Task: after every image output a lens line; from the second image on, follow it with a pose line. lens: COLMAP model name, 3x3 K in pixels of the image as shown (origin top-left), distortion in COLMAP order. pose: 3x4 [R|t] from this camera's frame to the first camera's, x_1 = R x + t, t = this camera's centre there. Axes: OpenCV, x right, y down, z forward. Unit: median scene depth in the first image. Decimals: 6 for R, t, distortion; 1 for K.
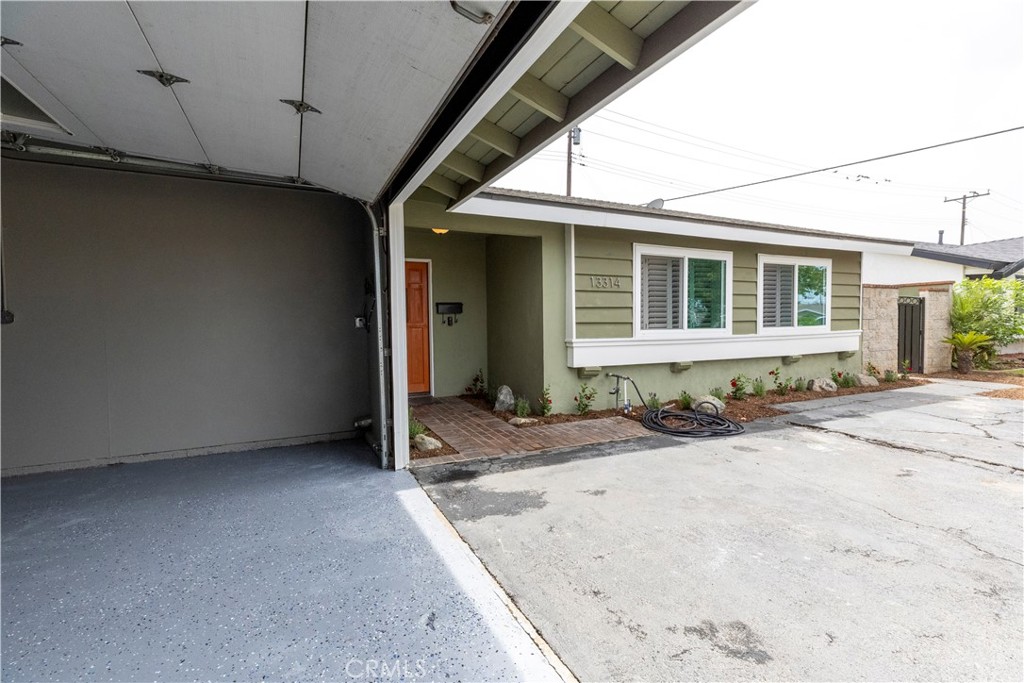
lens RADIAL K [[458.2, 0, 513.1], [0, 458.2, 351.7], [0, 0, 1]] dist [0.003808, -0.000489]
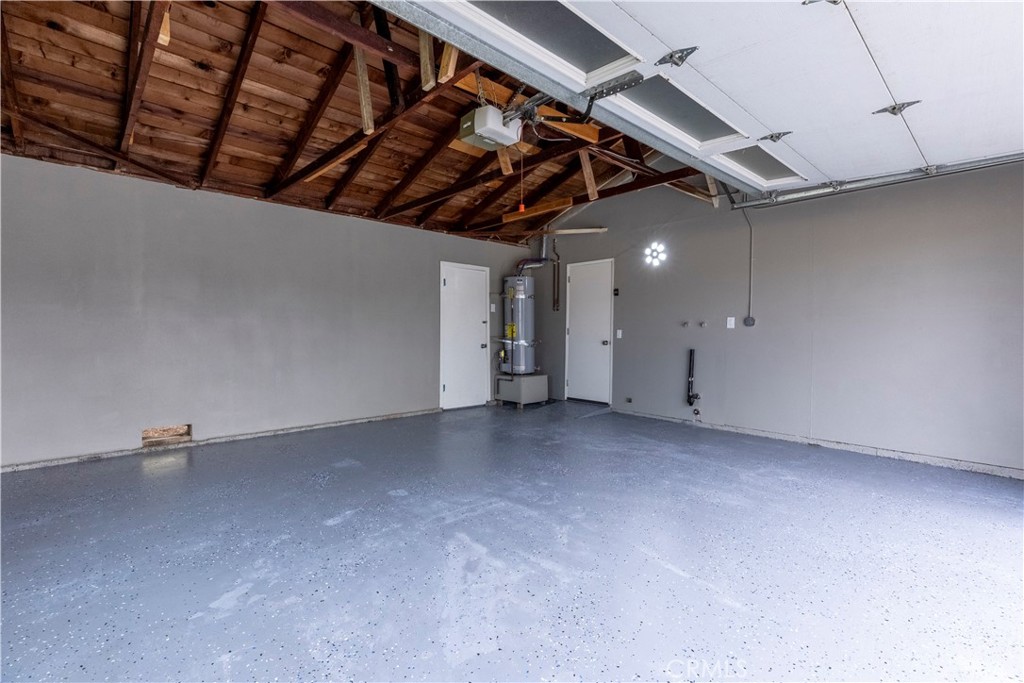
lens RADIAL K [[458.2, 0, 510.6], [0, 458.2, 339.7], [0, 0, 1]] dist [0.003808, -0.000489]
pose [[0.288663, 0.033798, -0.956834, 0.069552], [-0.063916, 0.997828, 0.015964, 0.010130], [0.955295, 0.056549, 0.290196, -0.216164]]
